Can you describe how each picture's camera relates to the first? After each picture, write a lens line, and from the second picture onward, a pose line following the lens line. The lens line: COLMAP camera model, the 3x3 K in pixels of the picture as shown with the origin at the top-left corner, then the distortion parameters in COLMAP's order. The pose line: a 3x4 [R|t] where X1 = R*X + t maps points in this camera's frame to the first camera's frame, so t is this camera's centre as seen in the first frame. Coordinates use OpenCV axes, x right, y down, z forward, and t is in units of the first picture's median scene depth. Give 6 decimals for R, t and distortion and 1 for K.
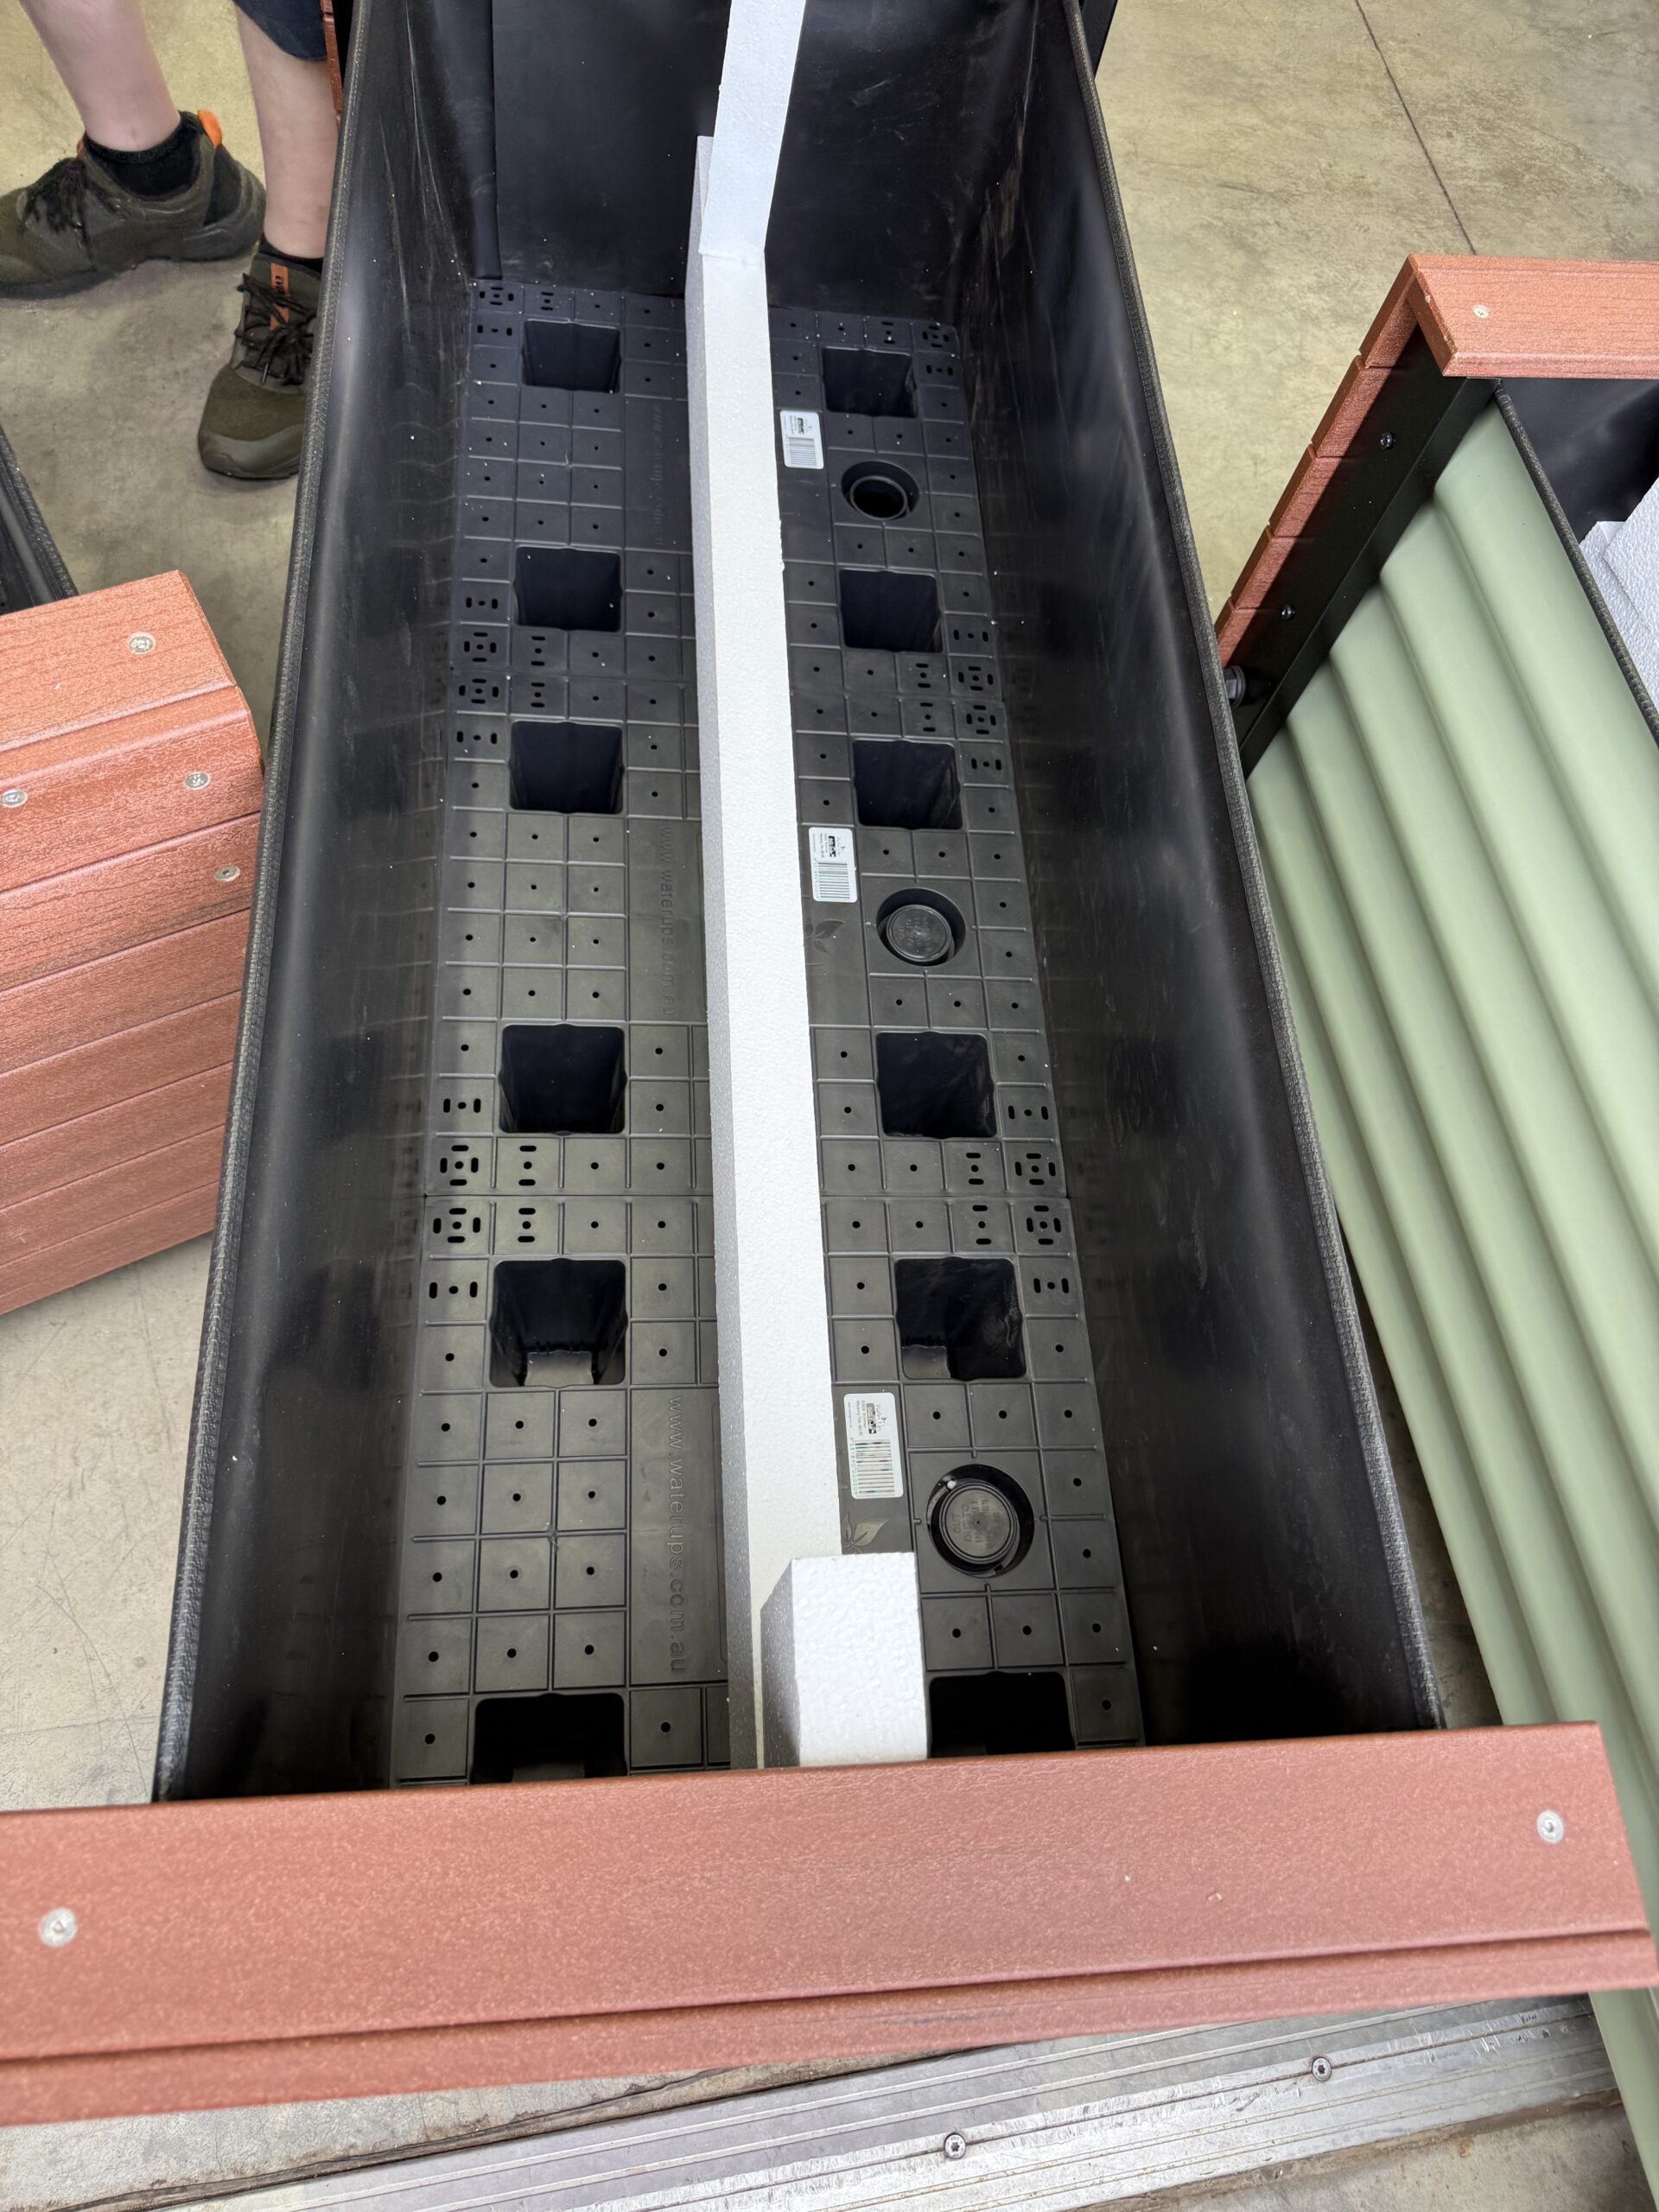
lens RADIAL K [[1511.8, 0, 819.7], [0, 1511.8, 1100.4], [0, 0, 1]] dist [0.058939, -0.096883]
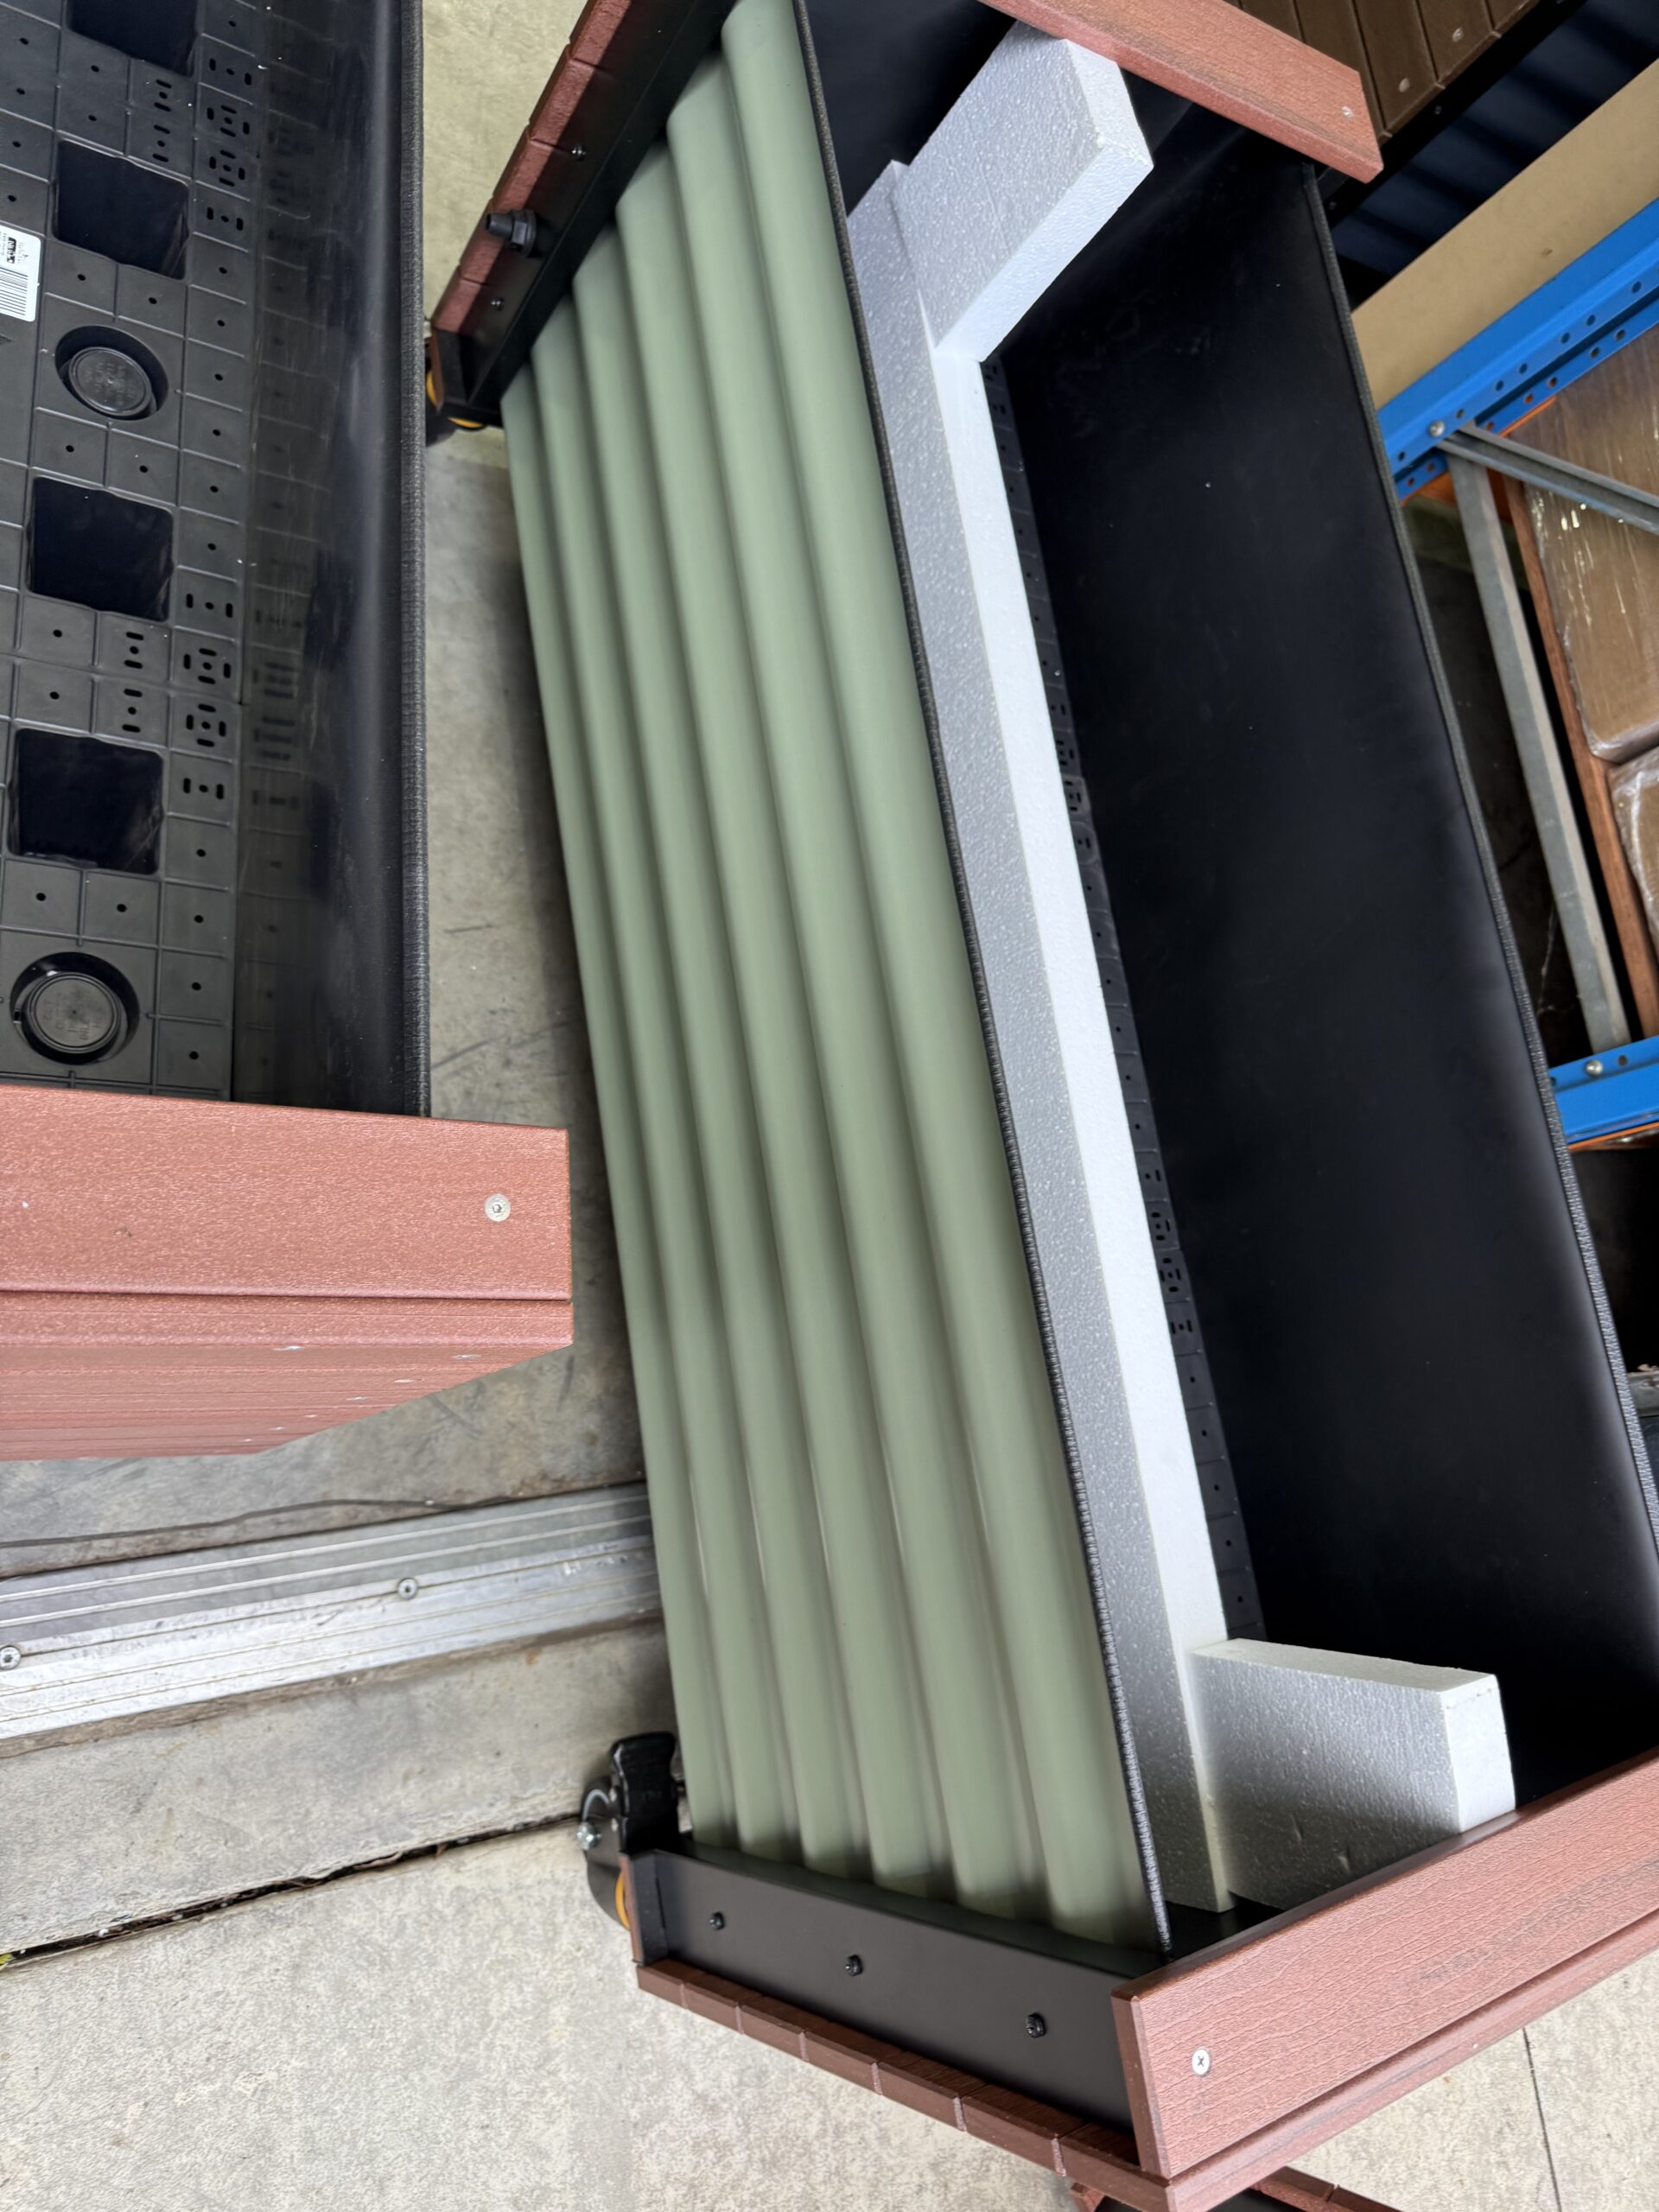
lens RADIAL K [[1549.4, 0, 829.5], [0, 1549.4, 1106.0], [0, 0, 1]] dist [-0.048466, -0.003679]
pose [[0.913475, 0.092631, 0.396210, 0.147522], [-0.152629, 0.980647, 0.122621, 0.137691], [-0.377184, -0.172485, 0.909935, -0.020238]]
